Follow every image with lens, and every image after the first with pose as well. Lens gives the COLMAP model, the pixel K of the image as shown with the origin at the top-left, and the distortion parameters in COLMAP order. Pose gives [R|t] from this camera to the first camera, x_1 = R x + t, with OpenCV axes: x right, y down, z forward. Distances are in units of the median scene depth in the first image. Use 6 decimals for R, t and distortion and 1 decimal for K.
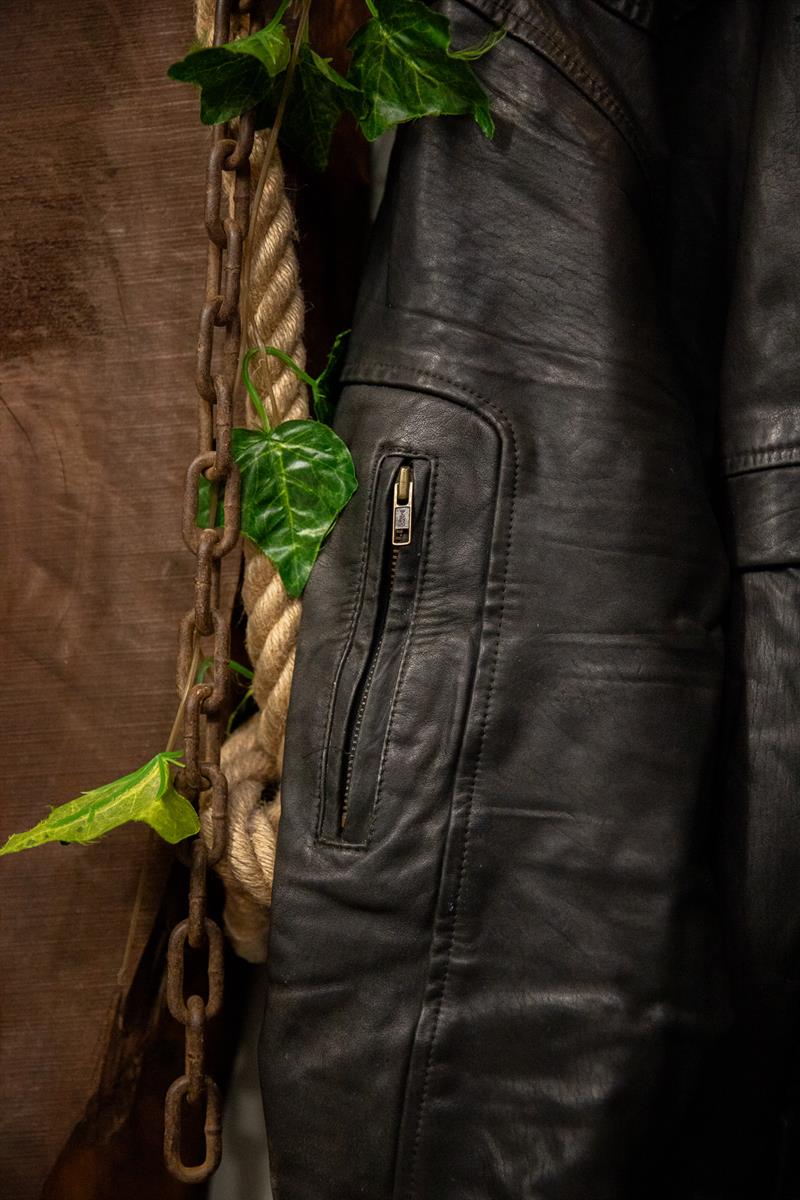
lens RADIAL K [[2069.6, 0, 398.1], [0, 2069.6, 605.2], [0, 0, 1]] dist [0.121018, 0.197119]
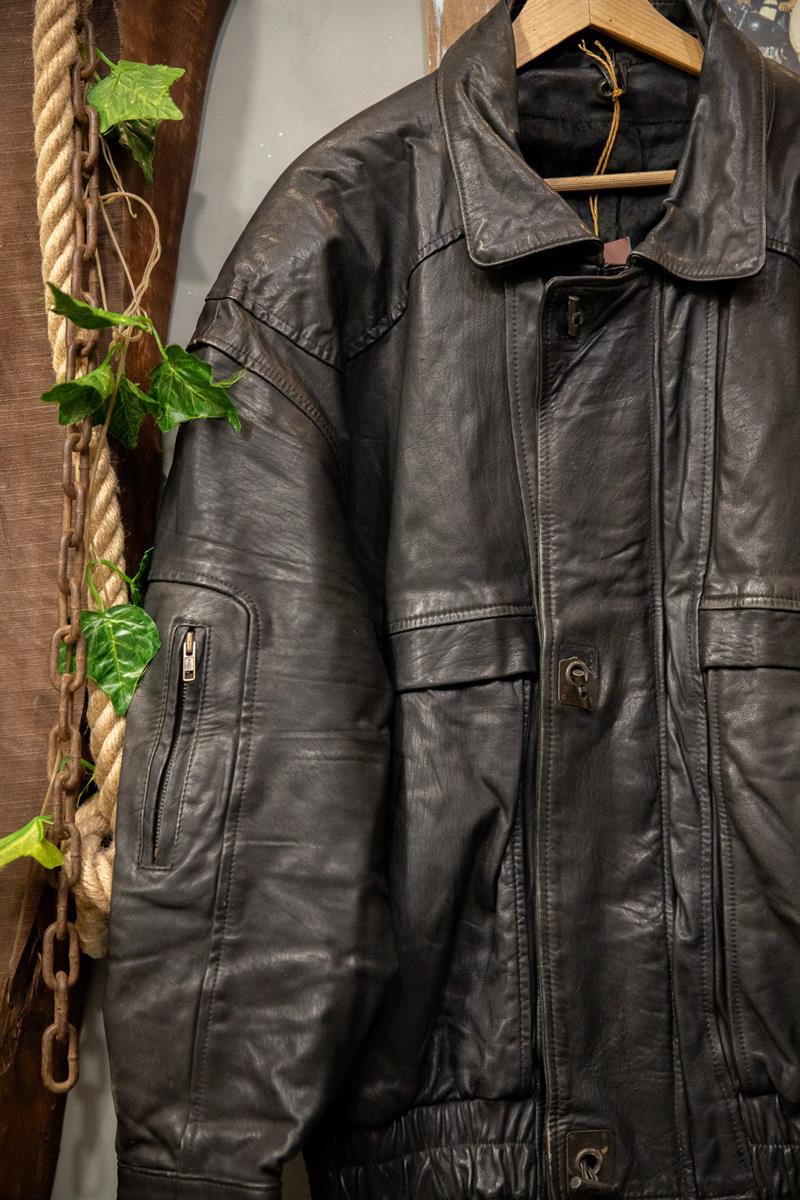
lens RADIAL K [[1957.3, 0, 400.2], [0, 1957.3, 606.6], [0, 0, 1]] dist [0.100002, 0.129935]
pose [[0.992680, -0.018293, 0.119379, -0.016146], [0.027860, 0.996488, -0.078968, 0.038161], [-0.117515, 0.081716, 0.989703, -0.529578]]
